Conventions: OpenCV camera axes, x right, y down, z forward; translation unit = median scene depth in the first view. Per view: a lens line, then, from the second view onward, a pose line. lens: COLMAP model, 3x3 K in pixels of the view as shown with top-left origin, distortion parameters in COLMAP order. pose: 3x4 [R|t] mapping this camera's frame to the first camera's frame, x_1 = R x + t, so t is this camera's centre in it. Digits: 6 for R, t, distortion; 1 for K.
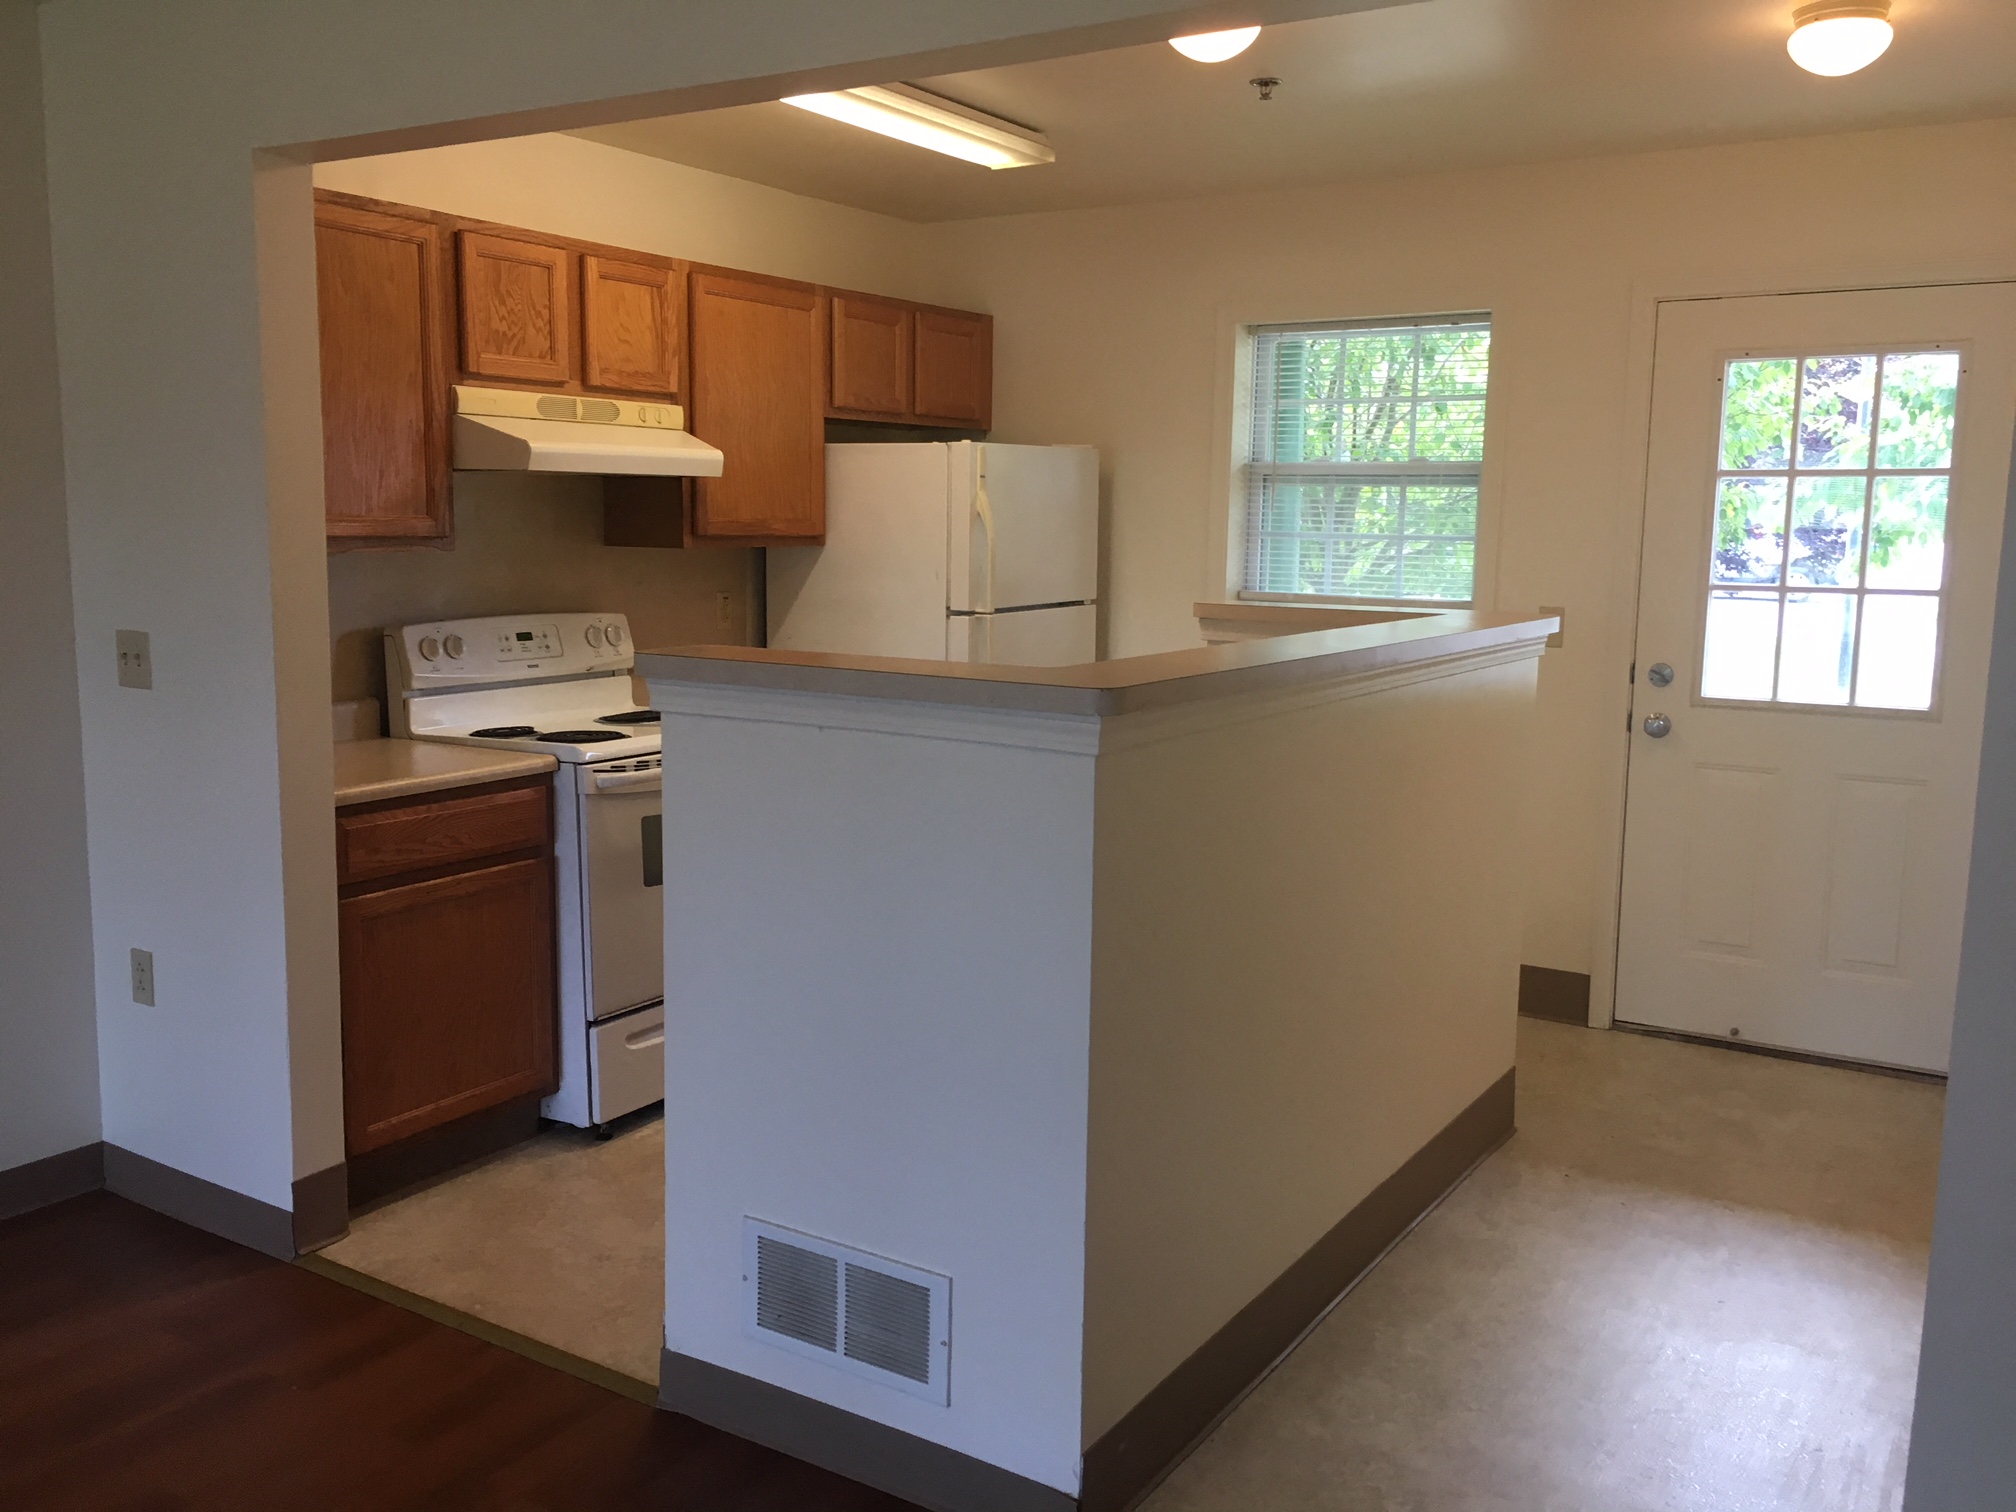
lens RADIAL K [[1726.0, 0, 1007.4], [0, 1726.0, 755.0], [0, 0, 1]] dist [0.036629, -0.020206]
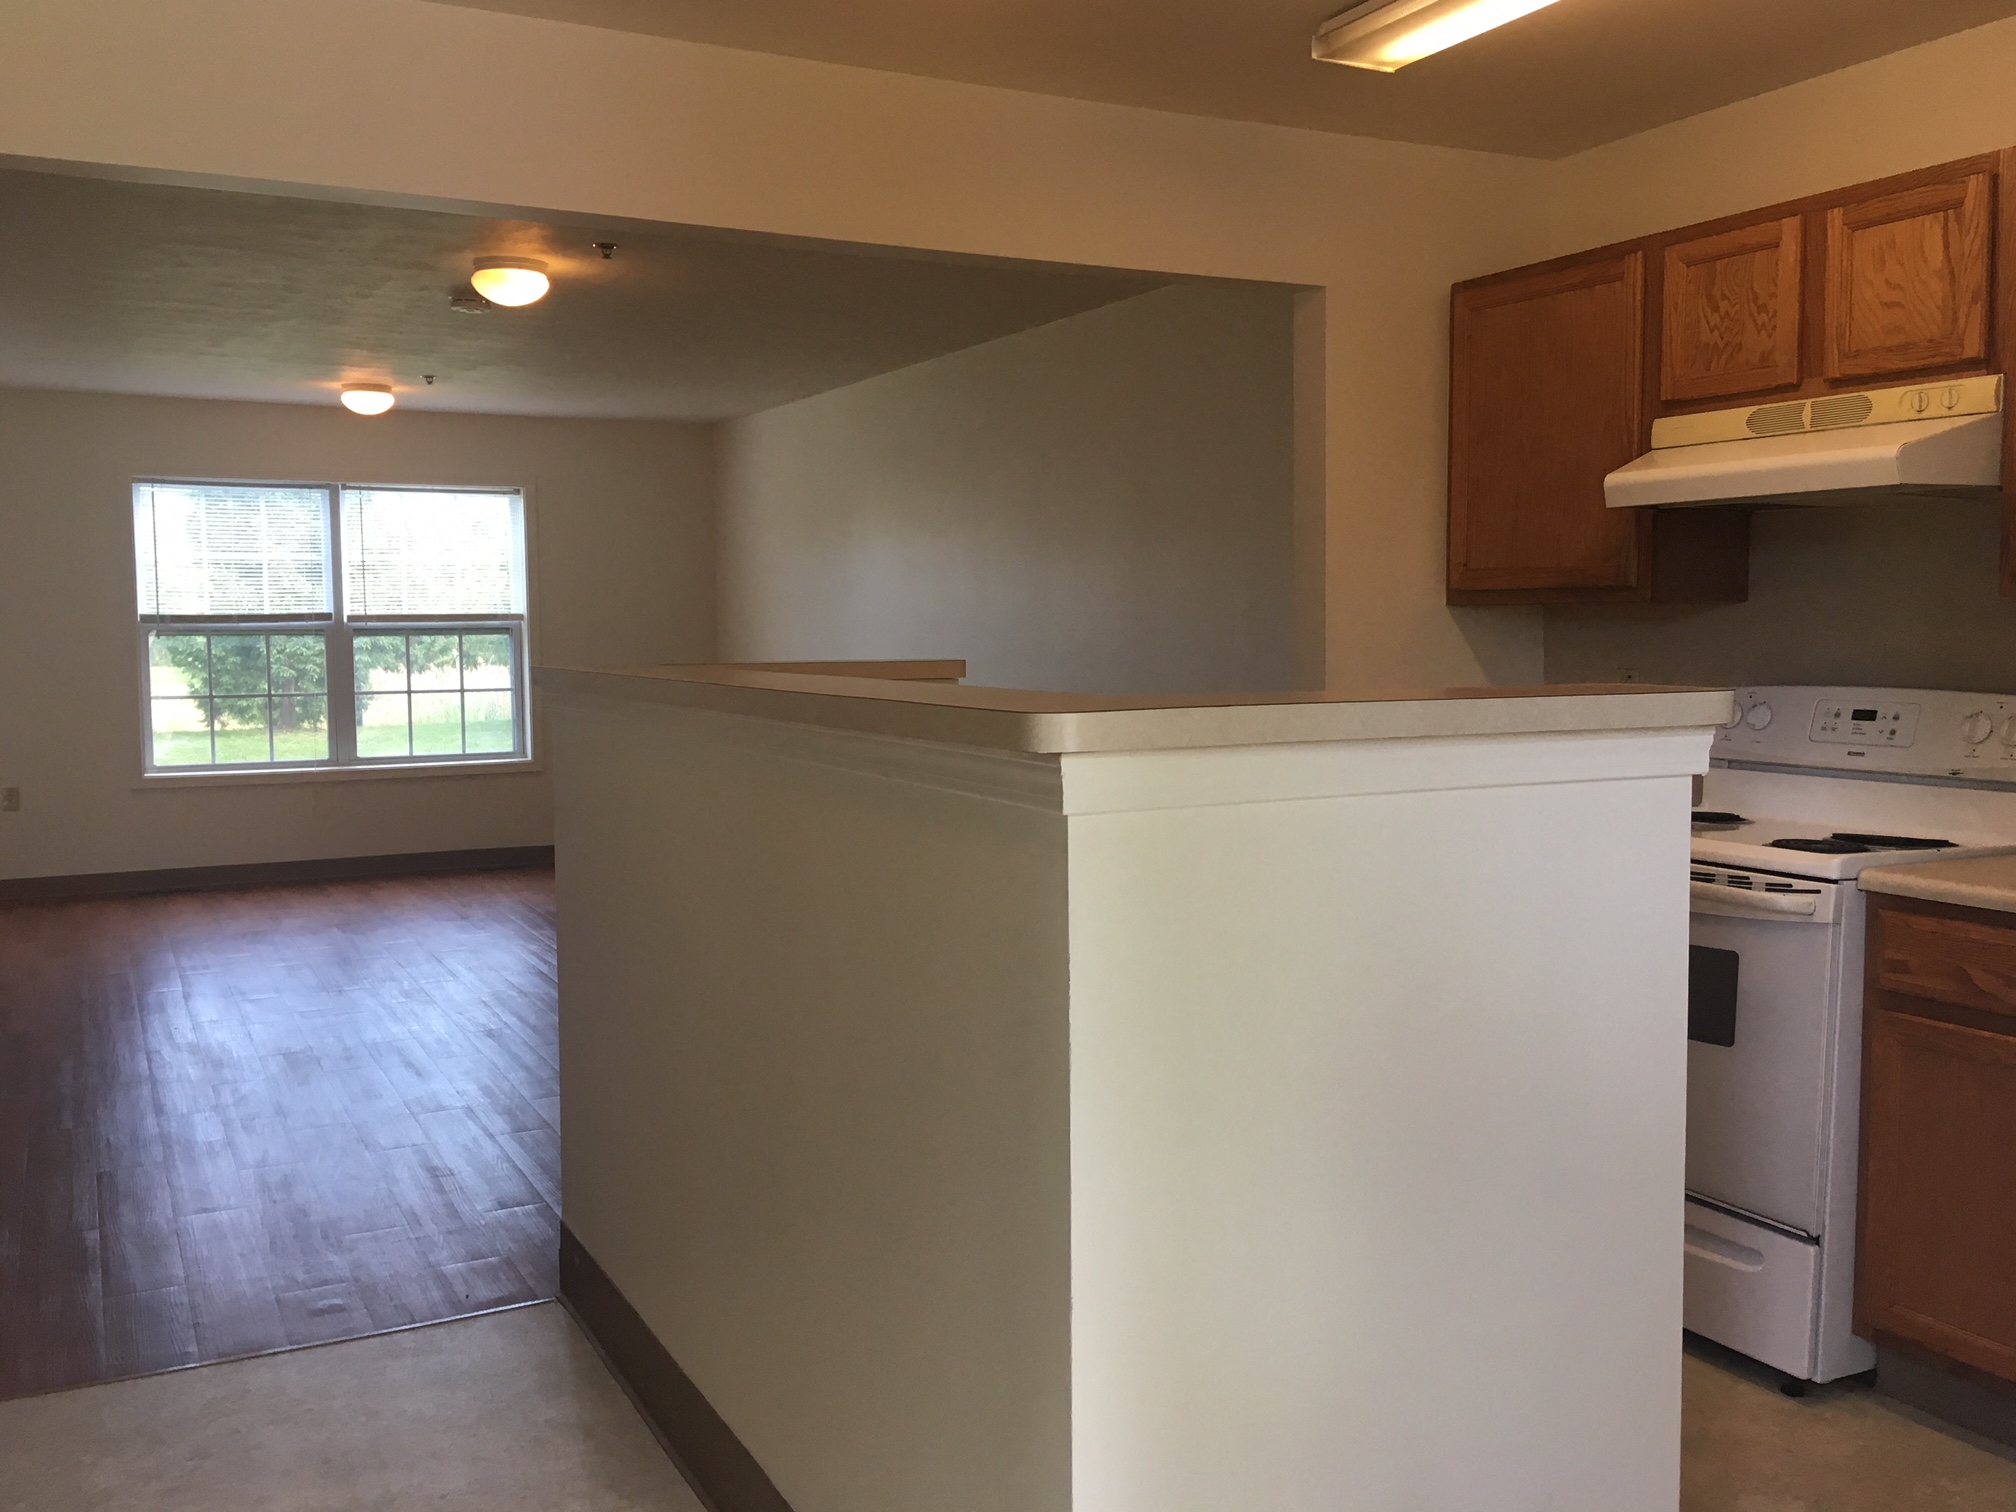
lens RADIAL K [[1761.4, 0, 1003.8], [0, 1761.4, 759.7], [0, 0, 1]] dist [-0.007338, -0.006279]
pose [[-0.485012, 0.063444, -0.872203, 0.595282], [-0.110992, 0.984833, 0.133357, -0.113043], [0.867435, 0.161487, -0.470614, 1.065155]]
